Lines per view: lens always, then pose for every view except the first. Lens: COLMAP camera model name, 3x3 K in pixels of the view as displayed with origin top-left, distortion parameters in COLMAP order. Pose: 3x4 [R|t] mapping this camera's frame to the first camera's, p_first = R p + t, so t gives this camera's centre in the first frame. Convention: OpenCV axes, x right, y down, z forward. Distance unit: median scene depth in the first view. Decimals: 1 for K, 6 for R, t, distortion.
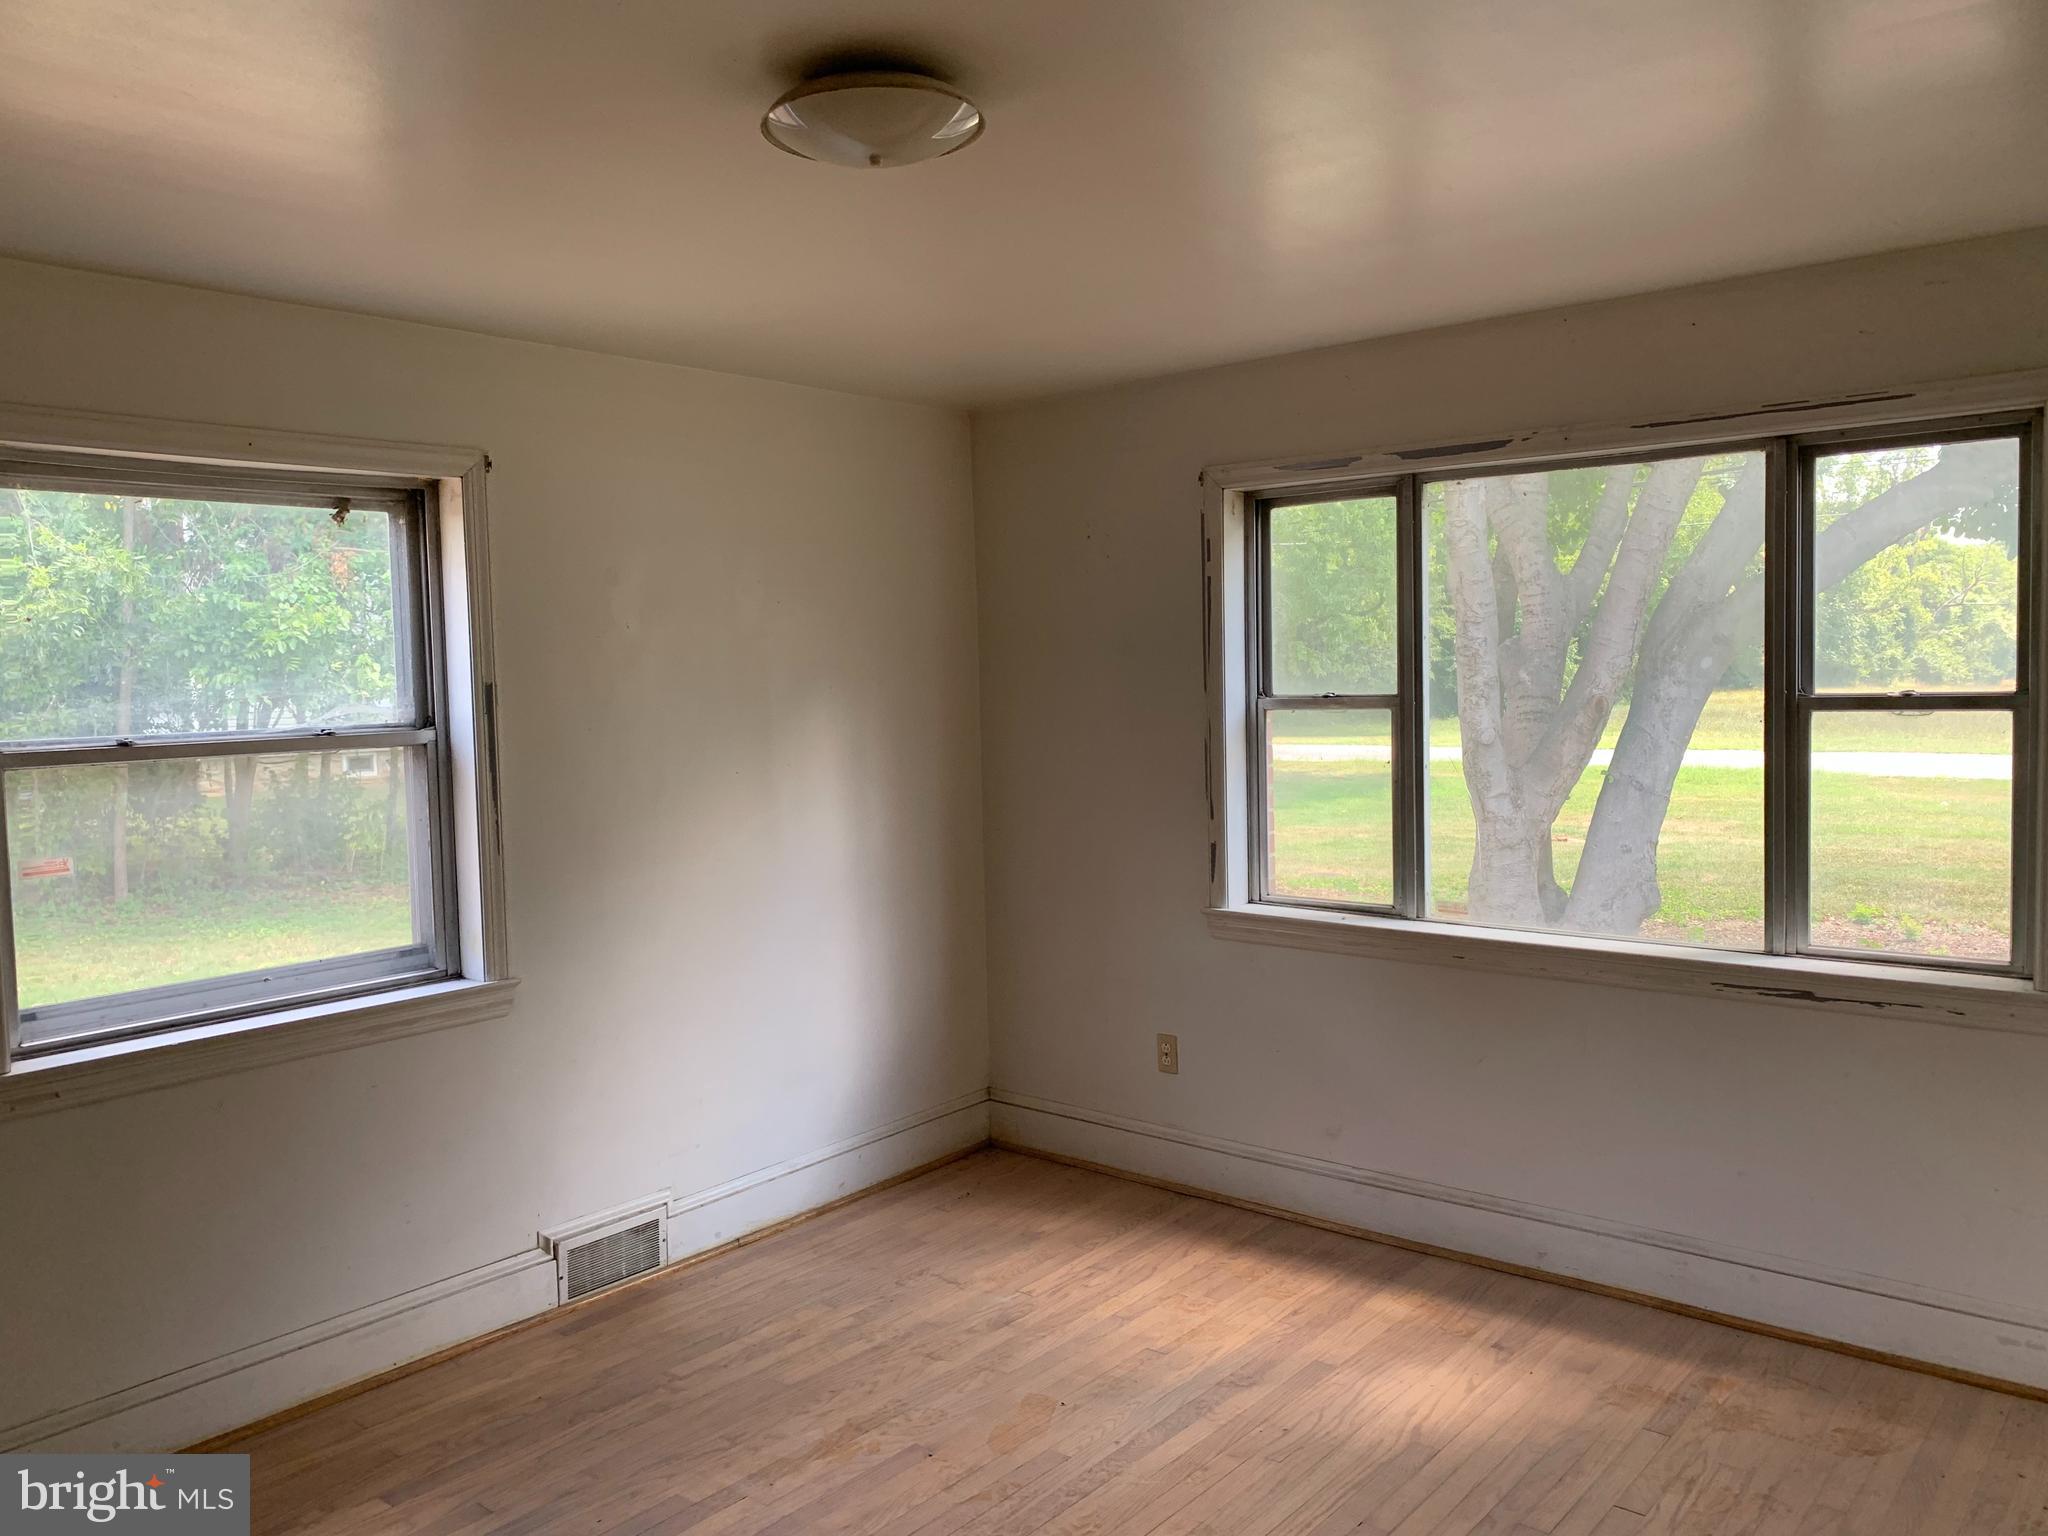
lens RADIAL K [[1558.0, 0, 1004.2], [0, 1558.0, 757.3], [0, 0, 1]] dist [0.039020, -0.058127]
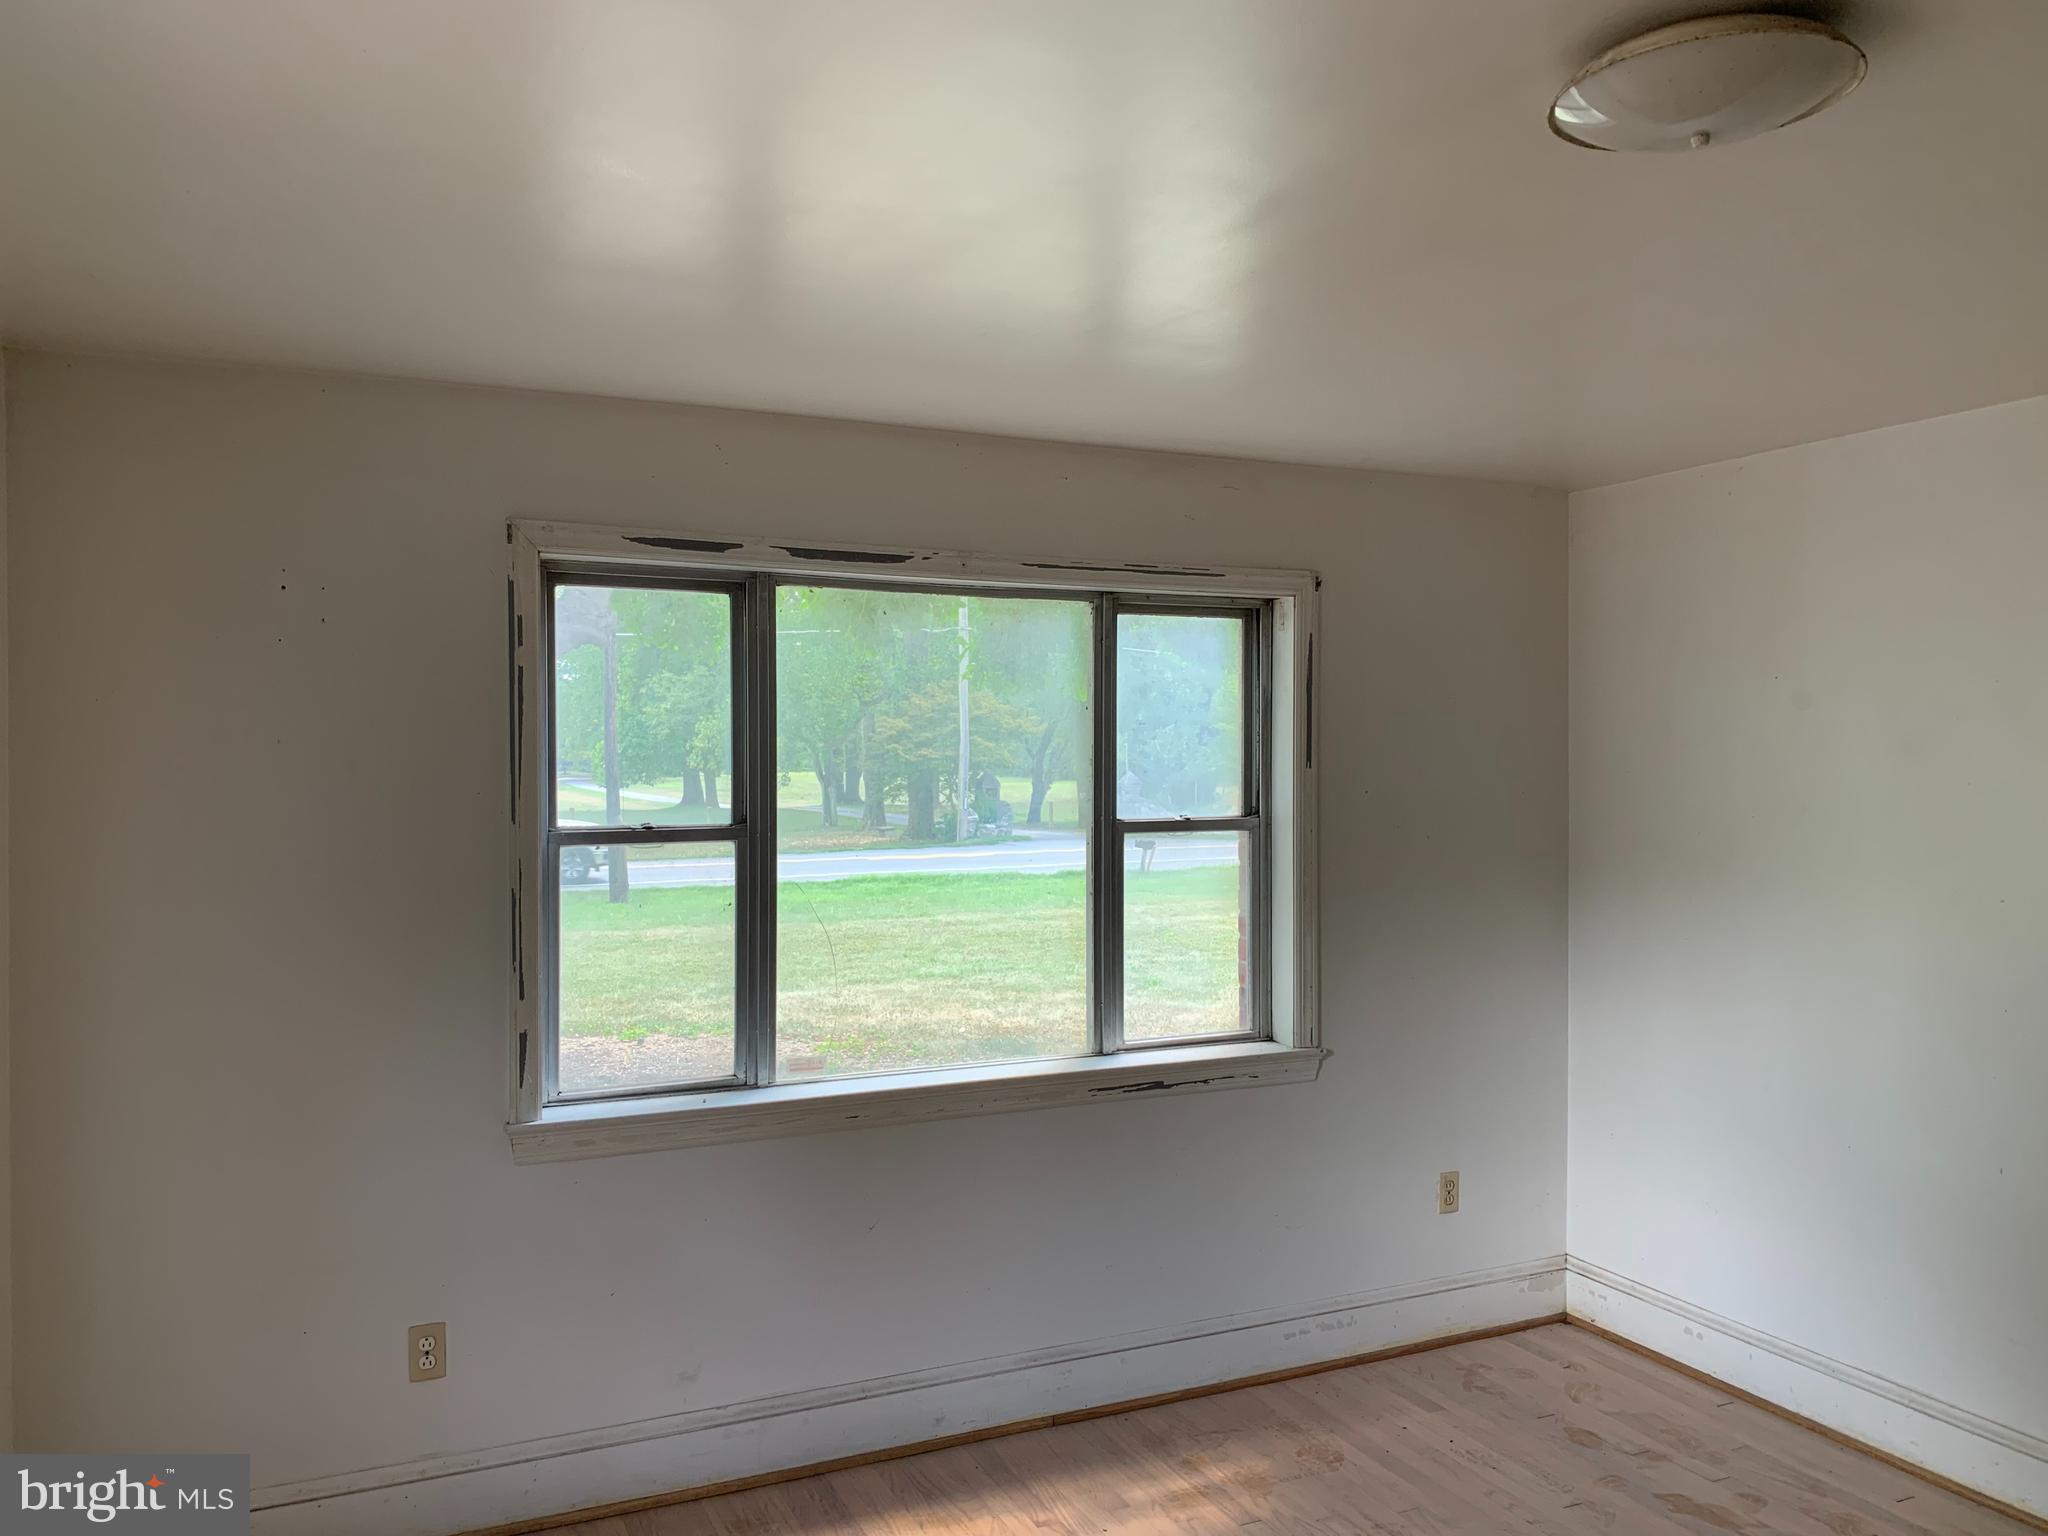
lens RADIAL K [[1558.0, 0, 1004.2], [0, 1558.0, 757.3], [0, 0, 1]] dist [0.039020, -0.058127]
pose [[0.413044, 0.024283, 0.910387, -0.524326], [0.044508, 0.997912, -0.046811, -0.034469], [-0.909623, 0.059855, 0.411100, 0.576951]]
